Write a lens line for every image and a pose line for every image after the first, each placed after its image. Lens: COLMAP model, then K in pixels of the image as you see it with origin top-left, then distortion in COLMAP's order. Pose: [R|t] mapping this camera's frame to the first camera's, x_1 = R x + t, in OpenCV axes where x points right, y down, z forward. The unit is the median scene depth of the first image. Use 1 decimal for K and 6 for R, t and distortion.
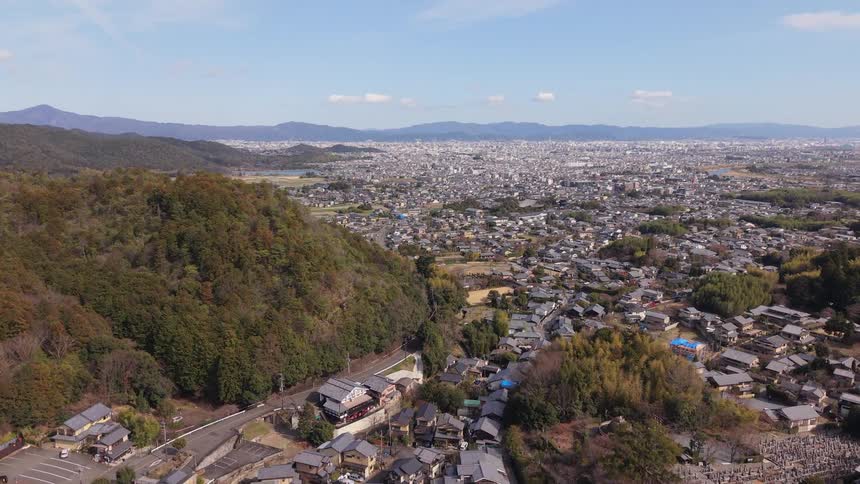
lens RADIAL K [[609.9, 0, 430.0], [0, 609.9, 242.0], [0, 0, 1]] dist [0.060087, -0.083576]
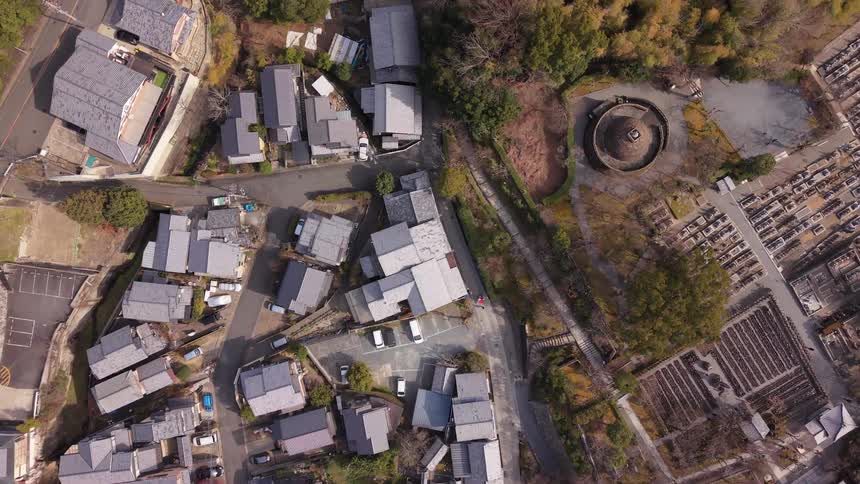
lens RADIAL K [[615.6, 0, 430.0], [0, 615.6, 242.0], [0, 0, 1]] dist [0.049120, -0.061748]
pose [[0.959672, -0.281070, -0.005488, 0.042423], [0.048358, 0.145817, 0.988129, -0.111156], [-0.276933, -0.948545, 0.153528, 0.355949]]
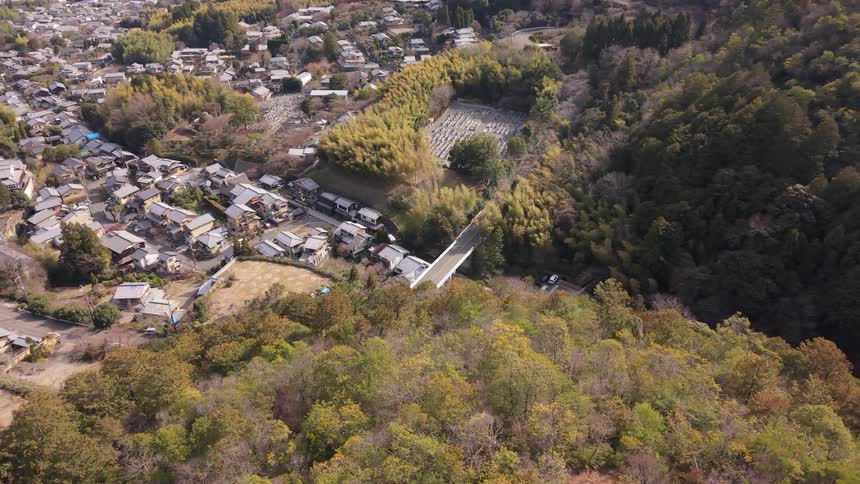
lens RADIAL K [[615.6, 0, 430.0], [0, 615.6, 242.0], [0, 0, 1]] dist [0.049120, -0.061748]
pose [[0.452315, -0.440271, 0.775611, -0.369426], [0.155821, 0.895293, 0.417338, -0.005848], [-0.878141, -0.067912, 0.473558, -0.159725]]
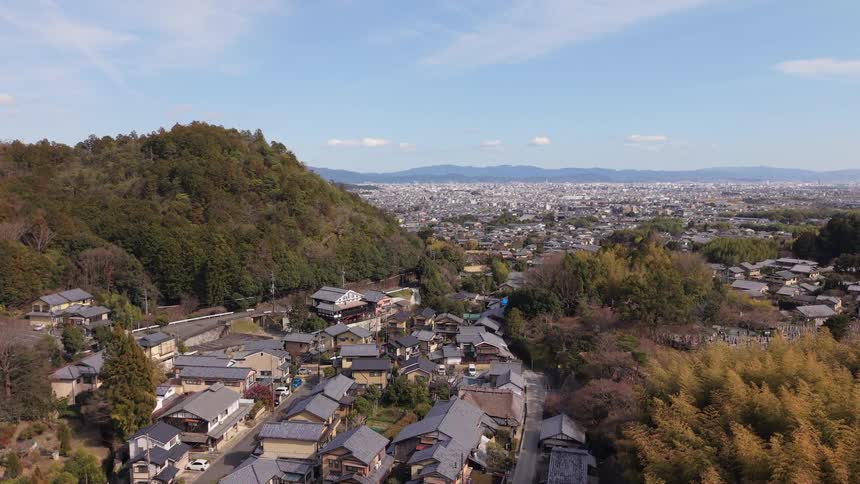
lens RADIAL K [[609.9, 0, 430.0], [0, 609.9, 242.0], [0, 0, 1]] dist [0.060087, -0.083576]
pose [[0.999996, -0.000523, 0.002878, 0.000322], [0.000725, 0.997506, -0.070576, 0.109193], [-0.002834, 0.070578, 0.997502, 0.020023]]
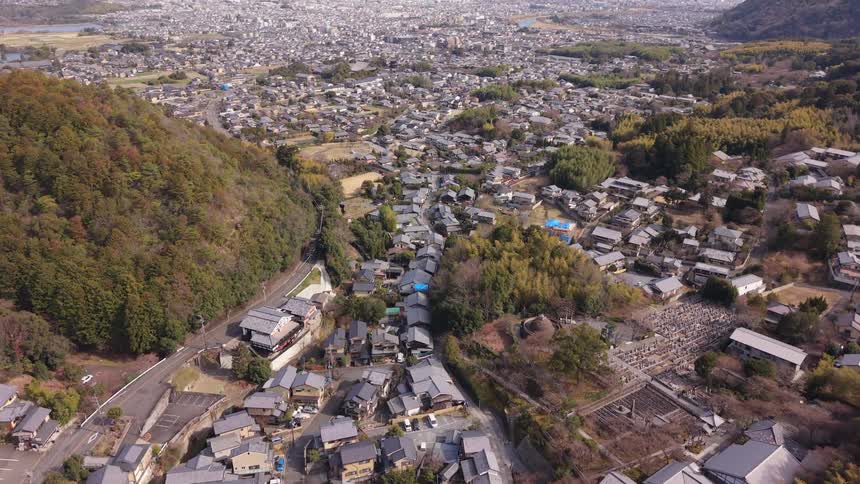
lens RADIAL K [[609.9, 0, 430.0], [0, 609.9, 242.0], [0, 0, 1]] dist [0.060087, -0.083576]
pose [[0.954602, -0.109599, 0.276991, -0.073364], [0.042223, 0.970251, 0.238393, -0.048633], [-0.294878, -0.215874, 0.930830, 0.022027]]
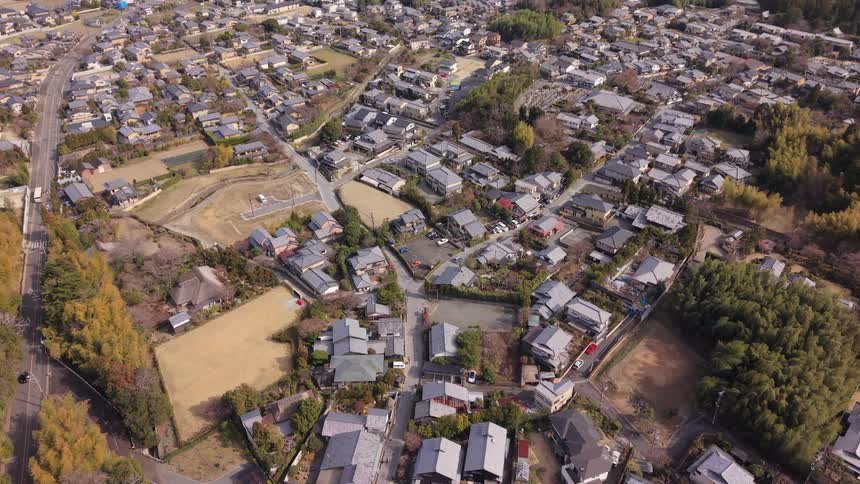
lens RADIAL K [[615.6, 0, 430.0], [0, 615.6, 242.0], [0, 0, 1]] dist [0.049120, -0.061748]
pose [[0.957989, -0.155814, 0.240788, 0.125334], [0.043216, 0.908391, 0.415883, -0.147691], [-0.283530, -0.388006, 0.876962, 0.569058]]
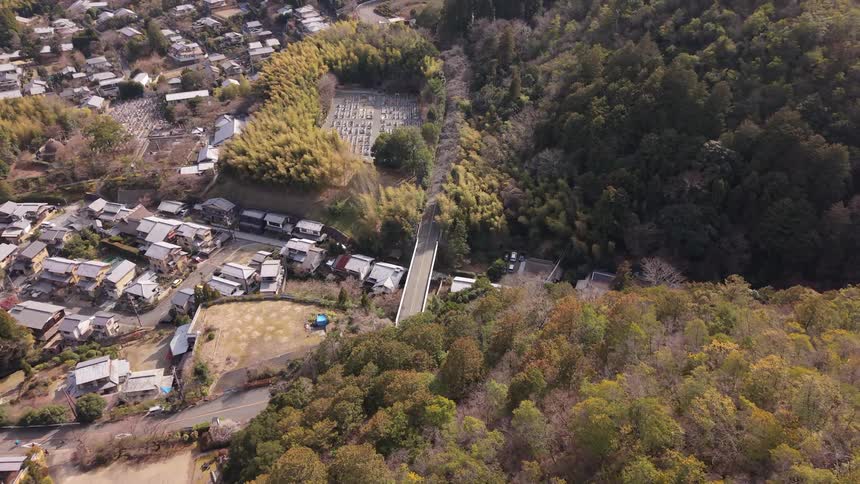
lens RADIAL K [[615.6, 0, 430.0], [0, 615.6, 242.0], [0, 0, 1]] dist [0.049120, -0.061748]
pose [[0.106797, -0.548048, 0.829601, -0.391430], [0.177030, 0.831522, 0.526527, -0.053705], [-0.978394, 0.090633, 0.185825, -0.055704]]
